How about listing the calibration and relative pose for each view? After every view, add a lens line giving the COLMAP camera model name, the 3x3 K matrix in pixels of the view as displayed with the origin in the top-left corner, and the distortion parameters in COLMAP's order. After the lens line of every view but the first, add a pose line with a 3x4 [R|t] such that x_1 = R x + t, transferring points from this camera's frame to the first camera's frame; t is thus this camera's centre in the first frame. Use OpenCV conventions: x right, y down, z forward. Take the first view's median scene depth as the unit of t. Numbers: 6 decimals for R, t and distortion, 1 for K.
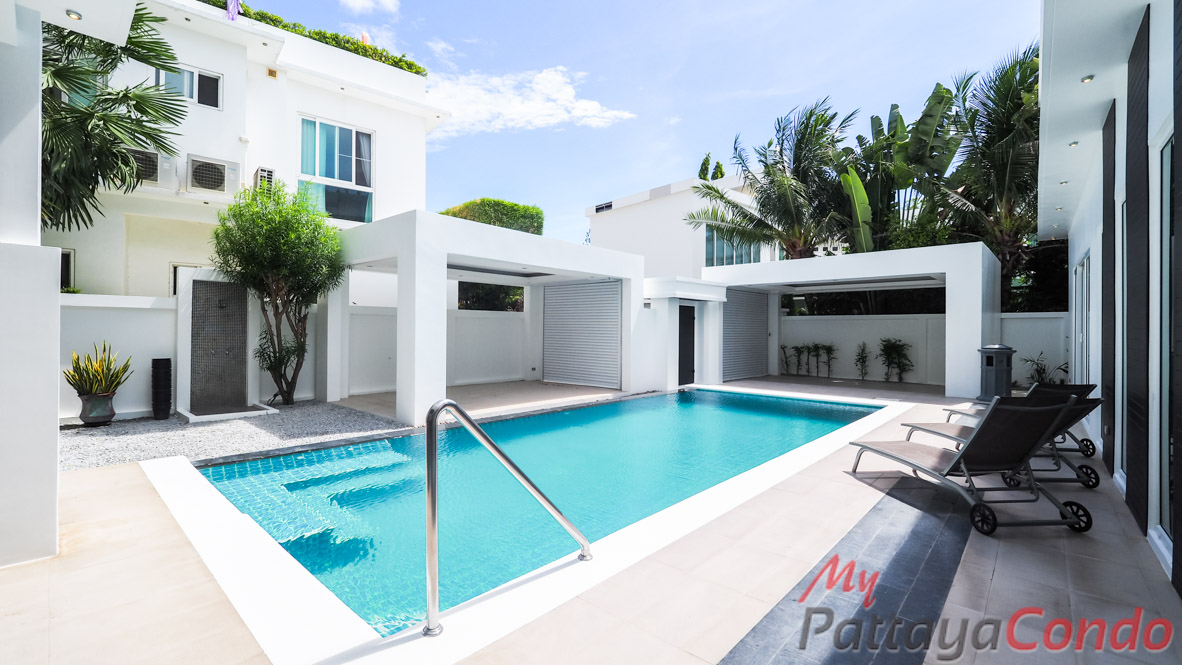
lens RADIAL K [[494.7, 0, 587.6], [0, 494.7, 331.8], [0, 0, 1]] dist [-0.004991, -0.000940]
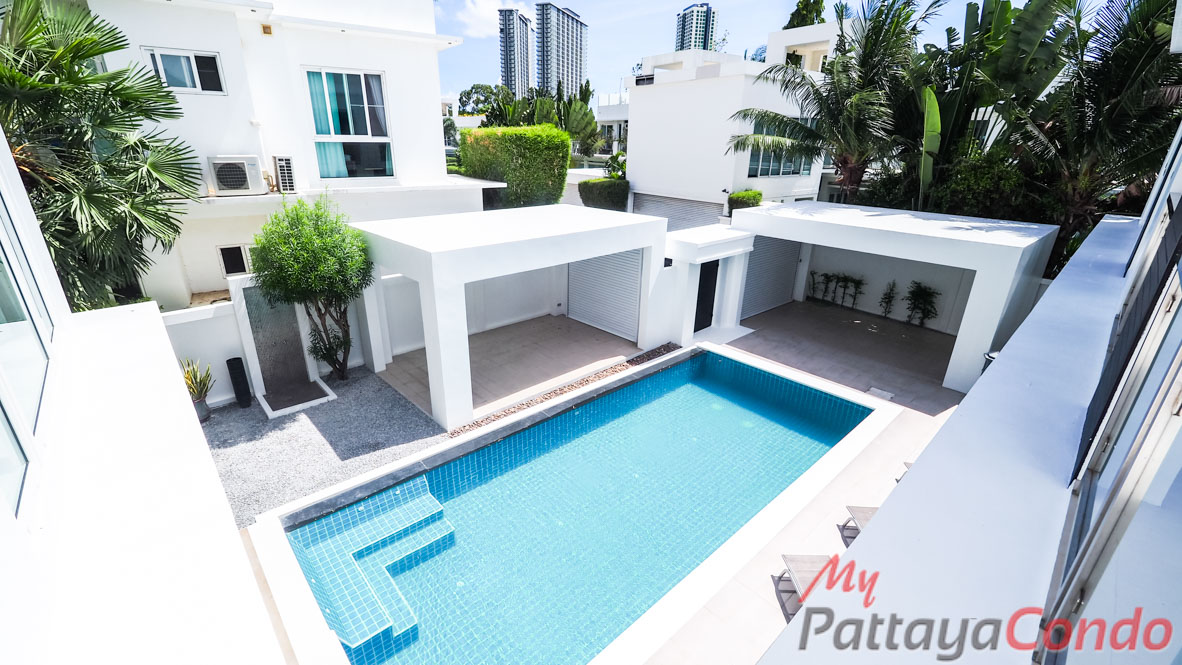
lens RADIAL K [[494.7, 0, 589.7], [0, 494.7, 337.0], [0, 0, 1]] dist [-0.004991, -0.000940]
pose [[0.996293, 0.045025, -0.073296, 0.042422], [-0.015642, 0.932698, 0.360319, -0.284328], [0.084587, -0.357836, 0.929945, -0.002616]]
